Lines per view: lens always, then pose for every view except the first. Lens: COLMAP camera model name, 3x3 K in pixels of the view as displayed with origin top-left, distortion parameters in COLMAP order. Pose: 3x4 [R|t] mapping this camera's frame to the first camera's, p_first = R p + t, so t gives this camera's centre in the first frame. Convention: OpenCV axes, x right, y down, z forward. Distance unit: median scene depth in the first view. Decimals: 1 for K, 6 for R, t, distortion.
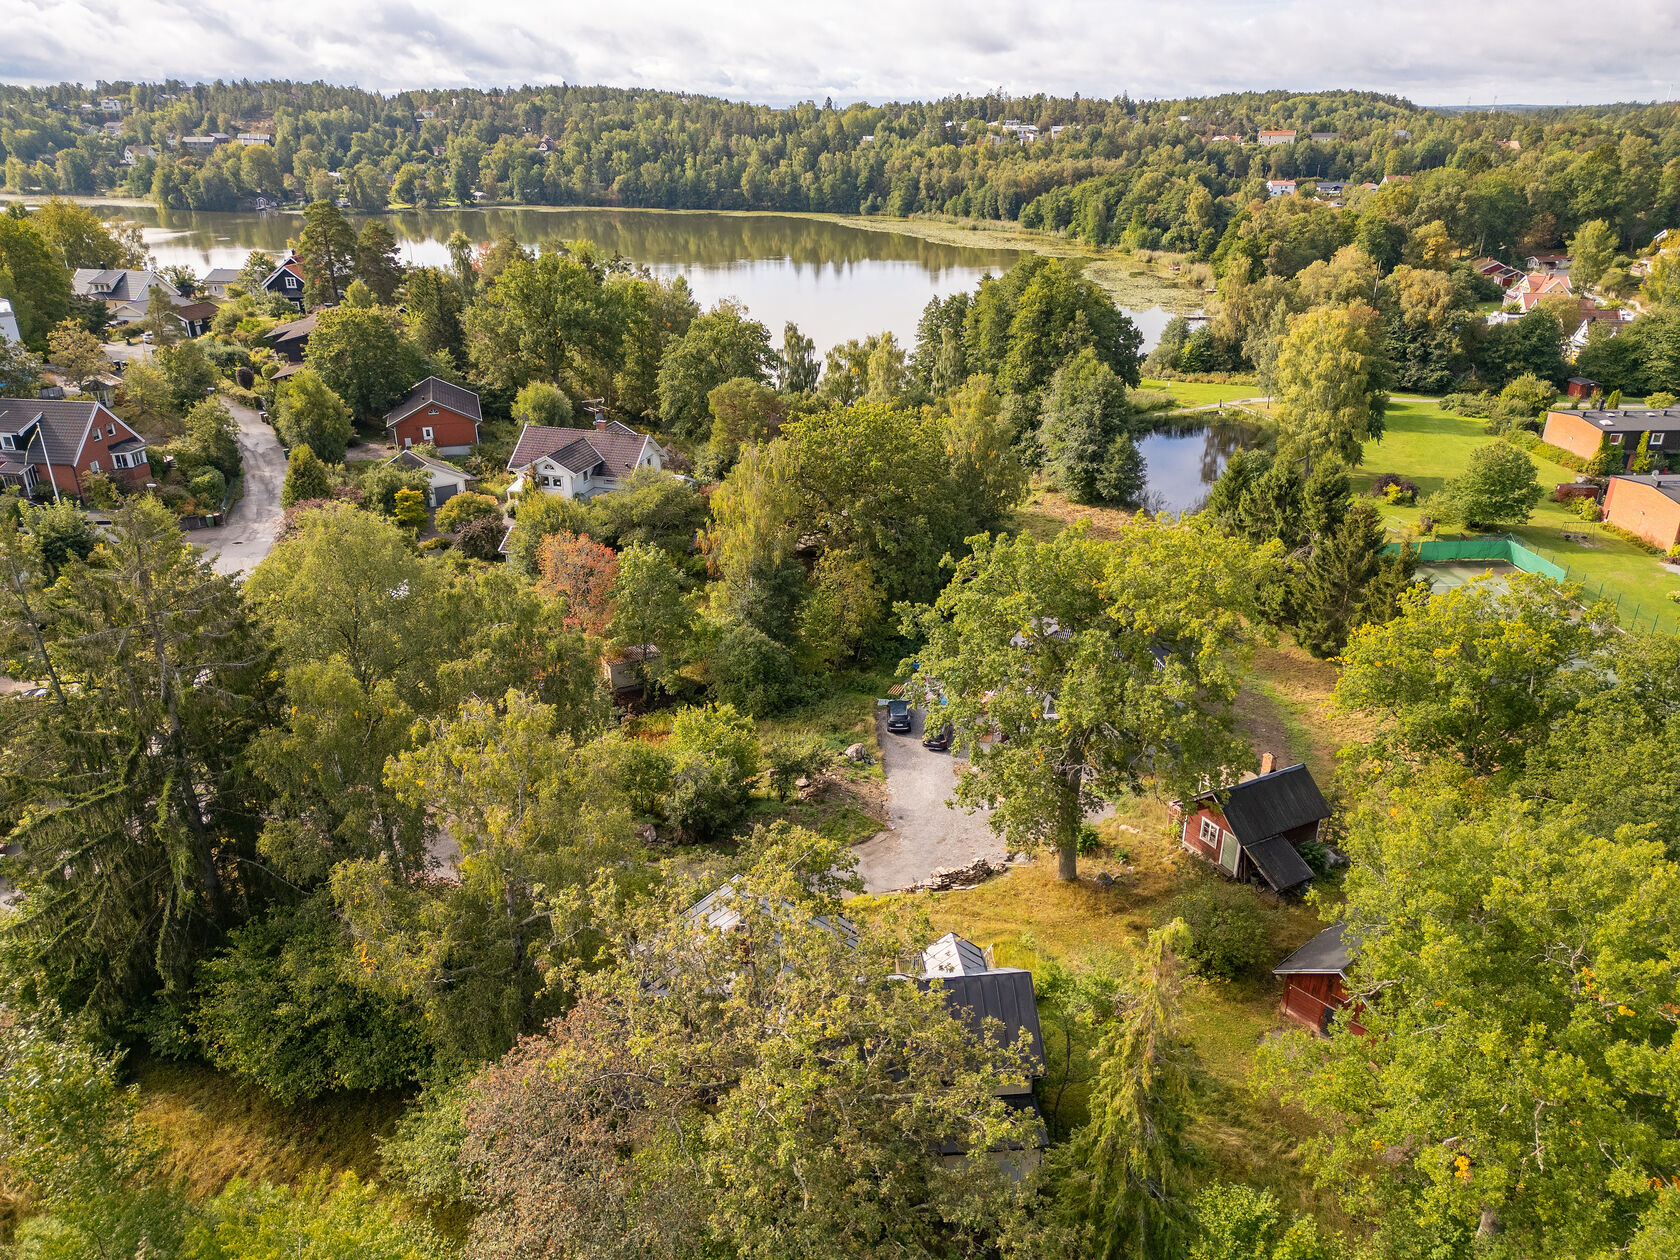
lens RADIAL K [[1187.6, 0, 843.1], [0, 1187.6, 631.1], [0, 0, 1]] dist [0.054968, -0.042192]
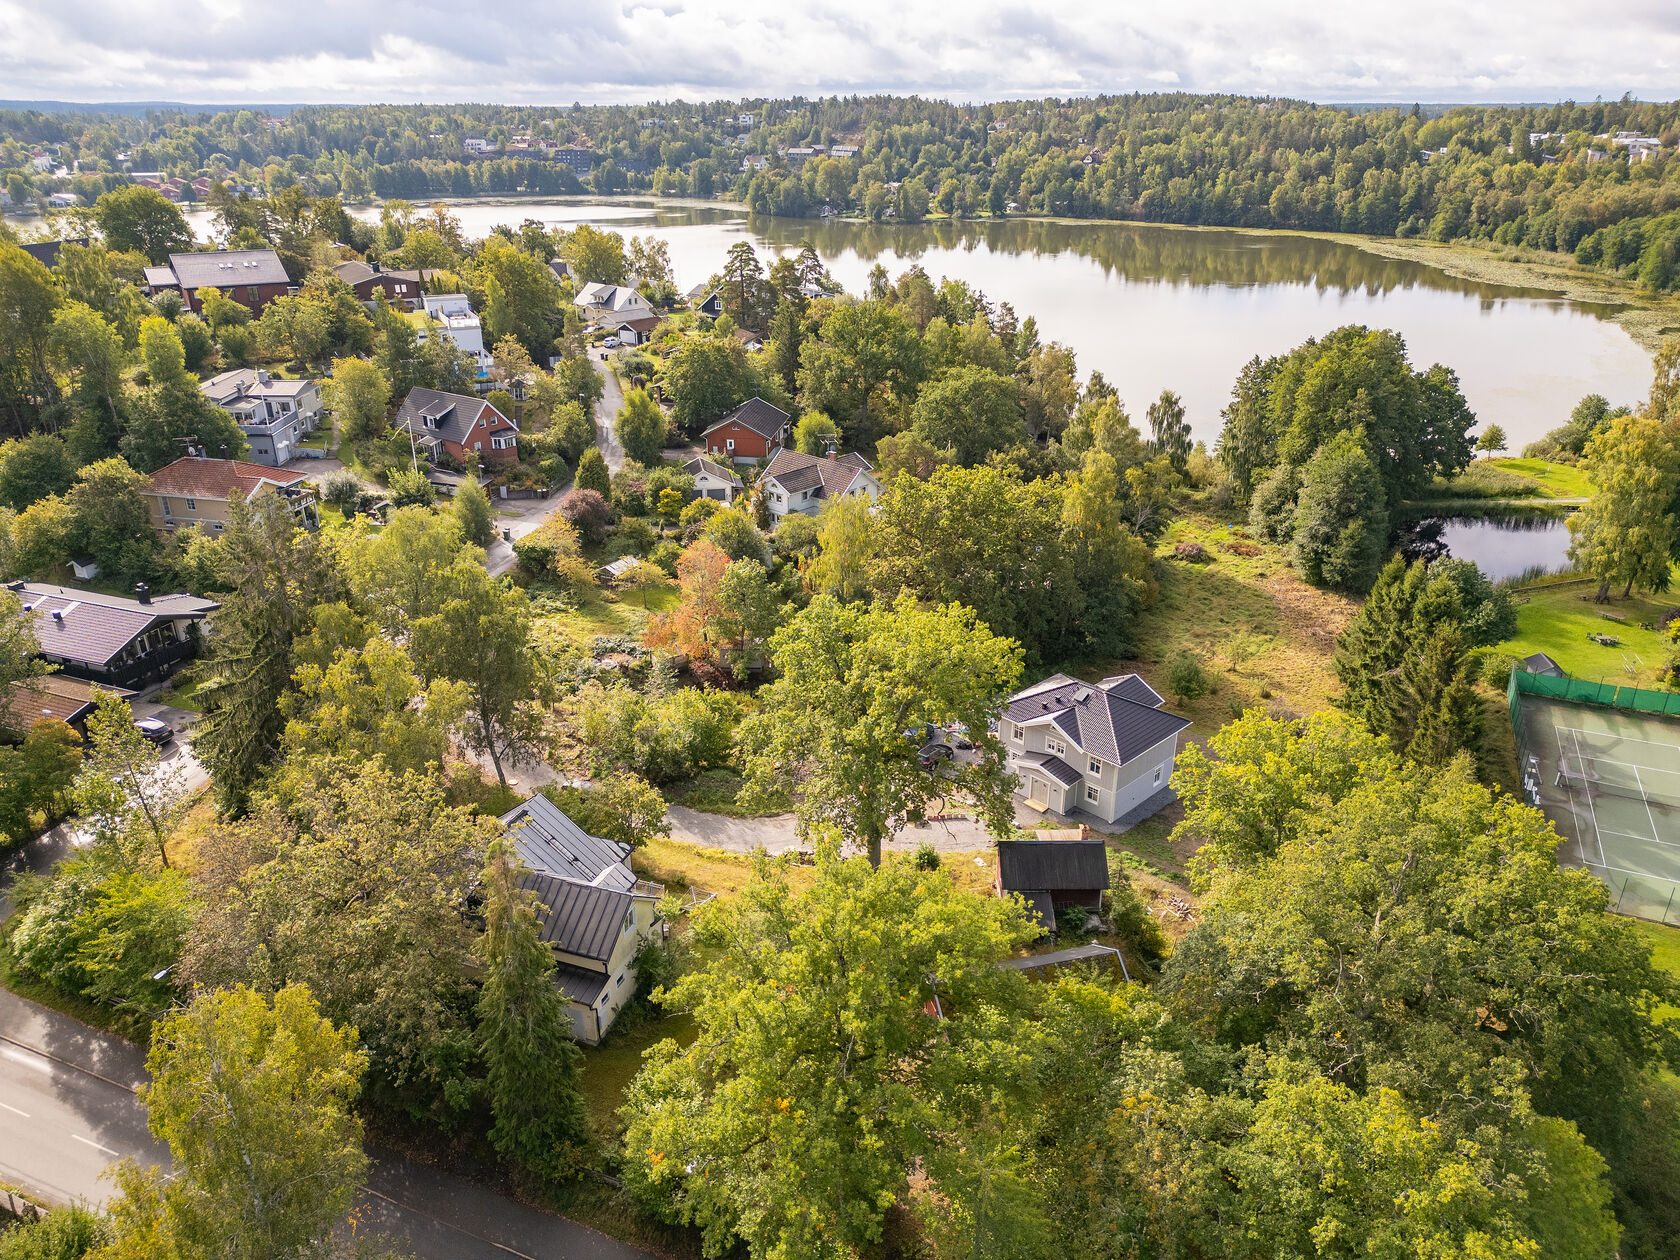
lens RADIAL K [[1187.6, 0, 837.5], [0, 1187.6, 633.2], [0, 0, 1]] dist [0.054968, -0.042192]
pose [[0.892741, 0.178804, -0.413573, 0.070087], [-0.177099, 0.983261, 0.042815, -0.010485], [0.414306, 0.035020, 0.909464, -0.016627]]
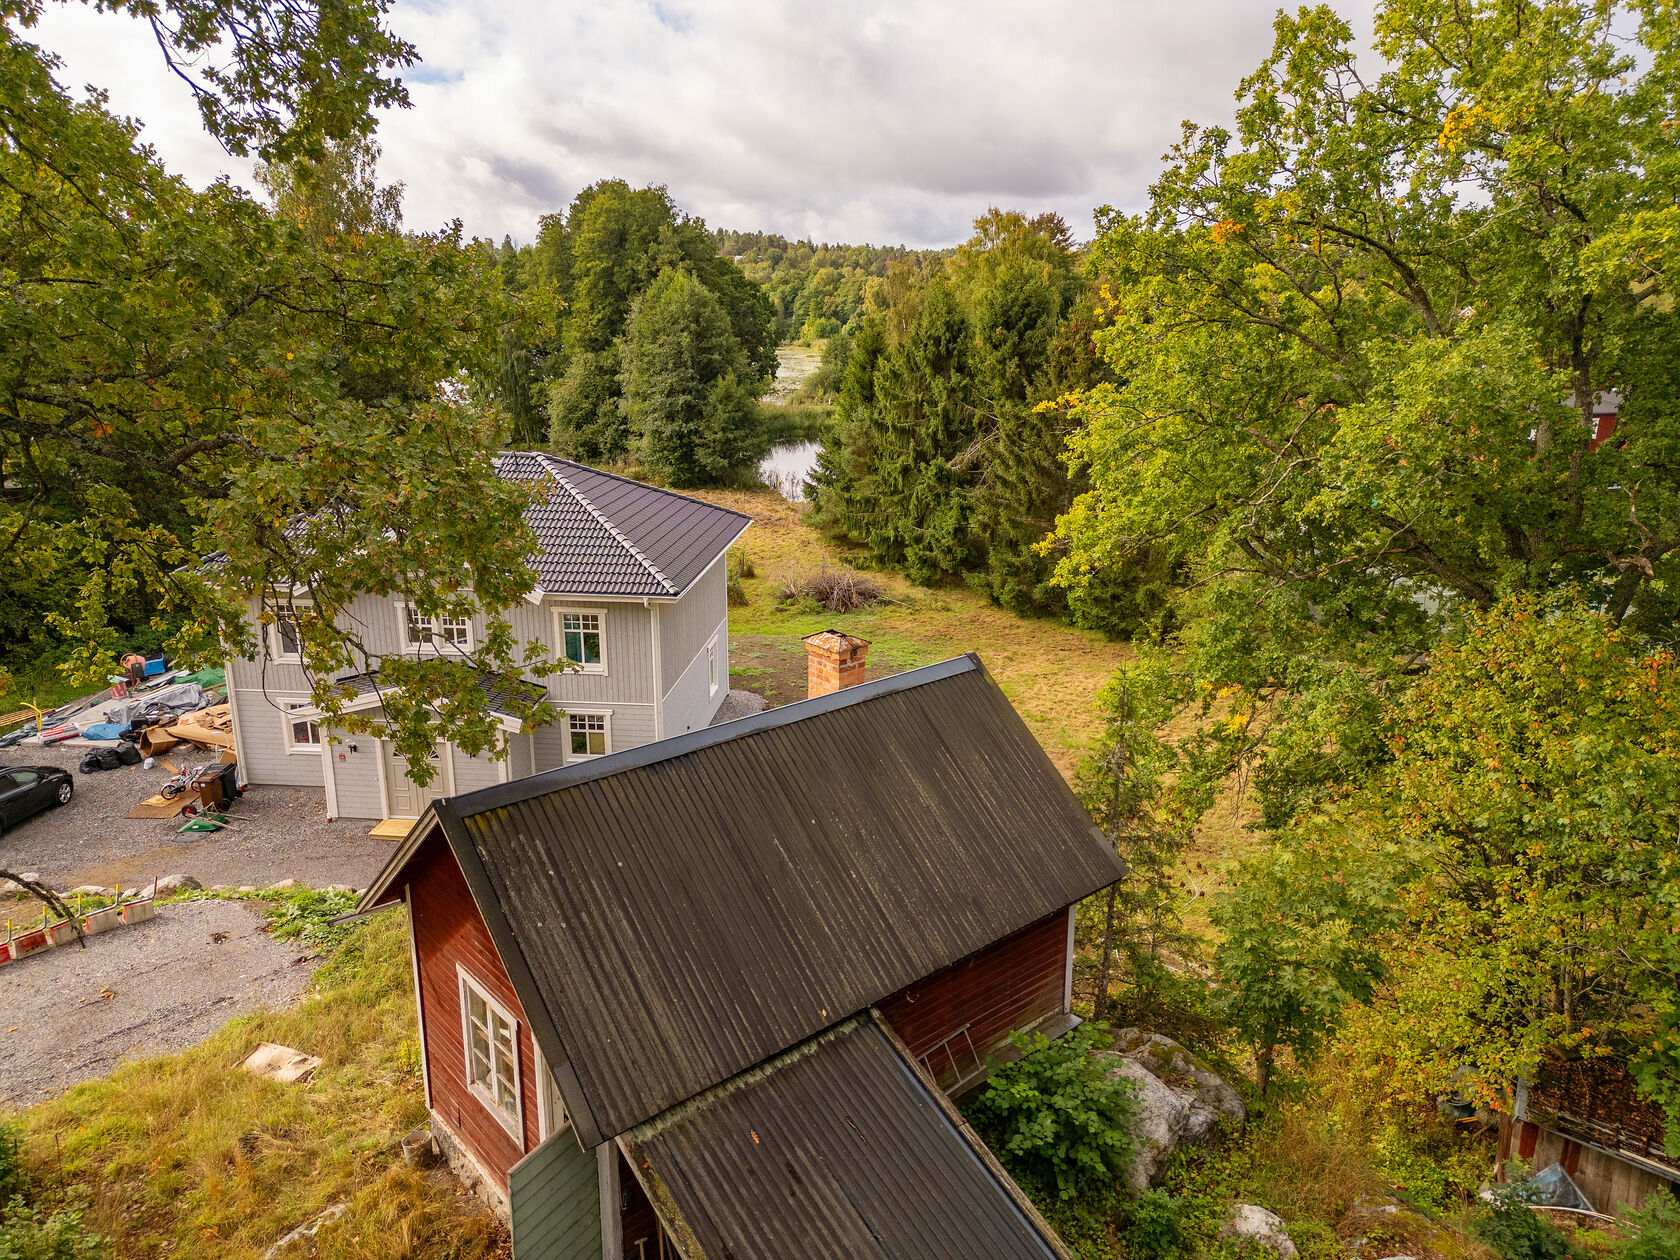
lens RADIAL K [[1187.6, 0, 832.7], [0, 1187.6, 637.0], [0, 0, 1]] dist [0.054968, -0.042192]
pose [[0.975637, -0.060803, 0.210797, 0.036275], [0.086090, 0.989866, -0.112931, 0.014974], [-0.201795, 0.128328, 0.970985, 0.091643]]
